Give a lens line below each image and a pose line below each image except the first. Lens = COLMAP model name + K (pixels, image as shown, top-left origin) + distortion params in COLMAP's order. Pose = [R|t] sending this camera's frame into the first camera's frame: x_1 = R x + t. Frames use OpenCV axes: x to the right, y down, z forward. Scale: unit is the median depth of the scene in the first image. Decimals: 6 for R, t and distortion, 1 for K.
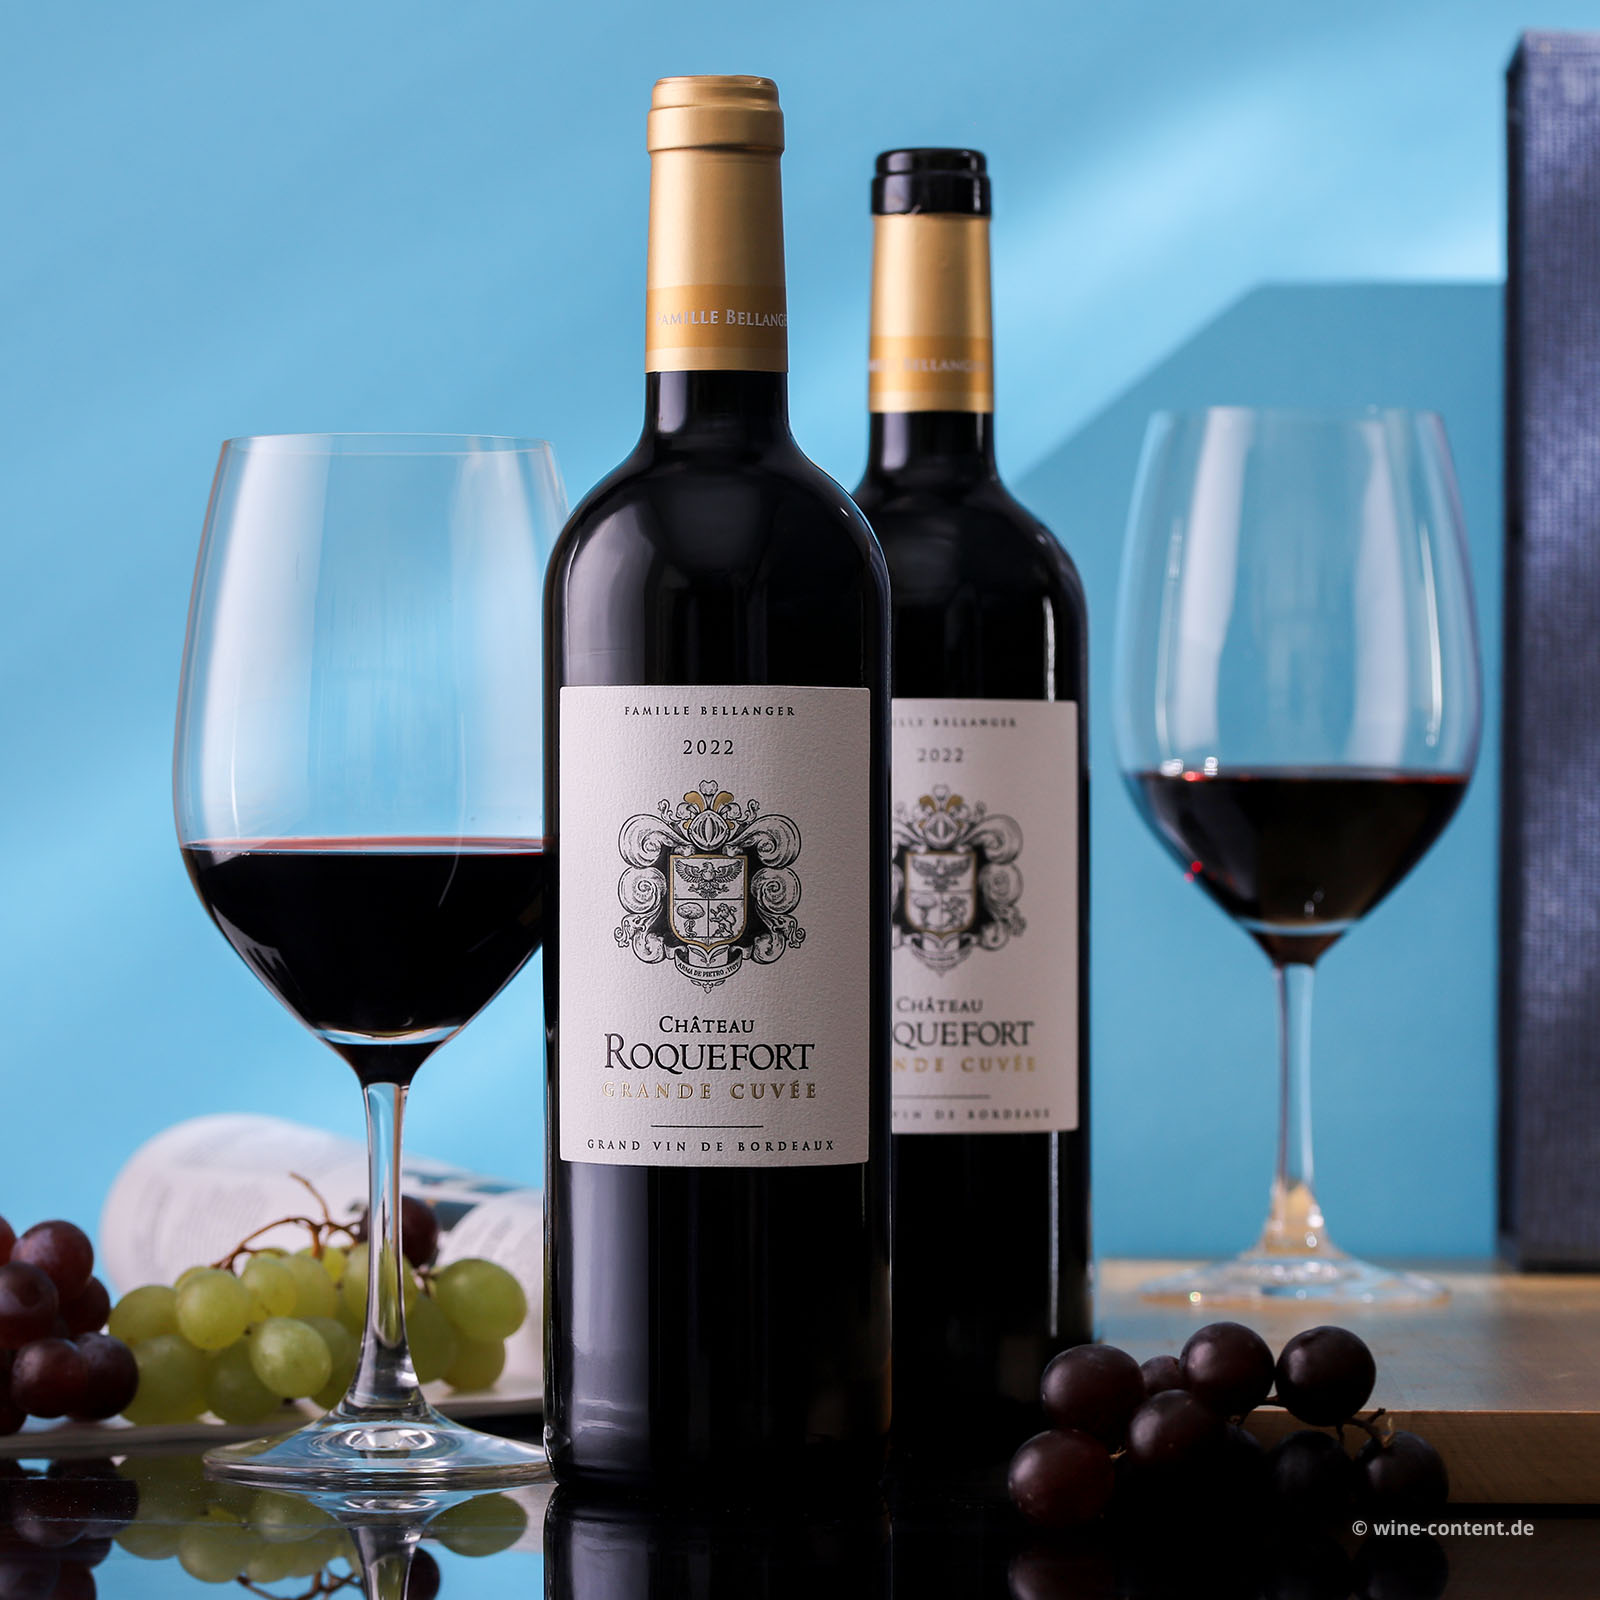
lens RADIAL K [[9716.5, 0, 798.4], [0, 9716.5, 802.9], [0, 0, 1]] dist [0.254038, 0.000000]
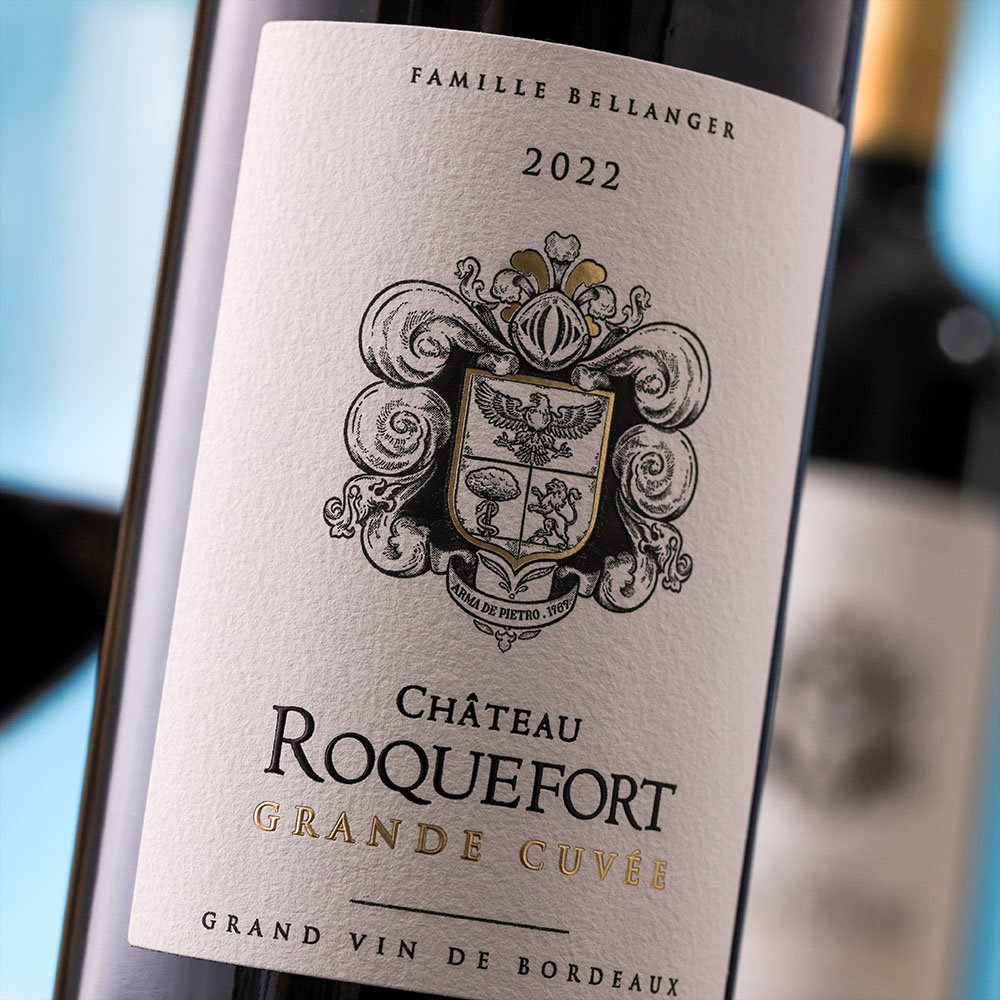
lens RADIAL K [[6072.8, 0, 501.4], [0, 6072.8, 496.5], [0, 0, 1]] dist [0.254038, 0.000000]
pose [[0.959244, 0.156081, 0.235560, -0.084231], [-0.139170, 0.986449, -0.086892, 0.038853], [-0.245930, 0.050568, 0.967968, 0.696917]]
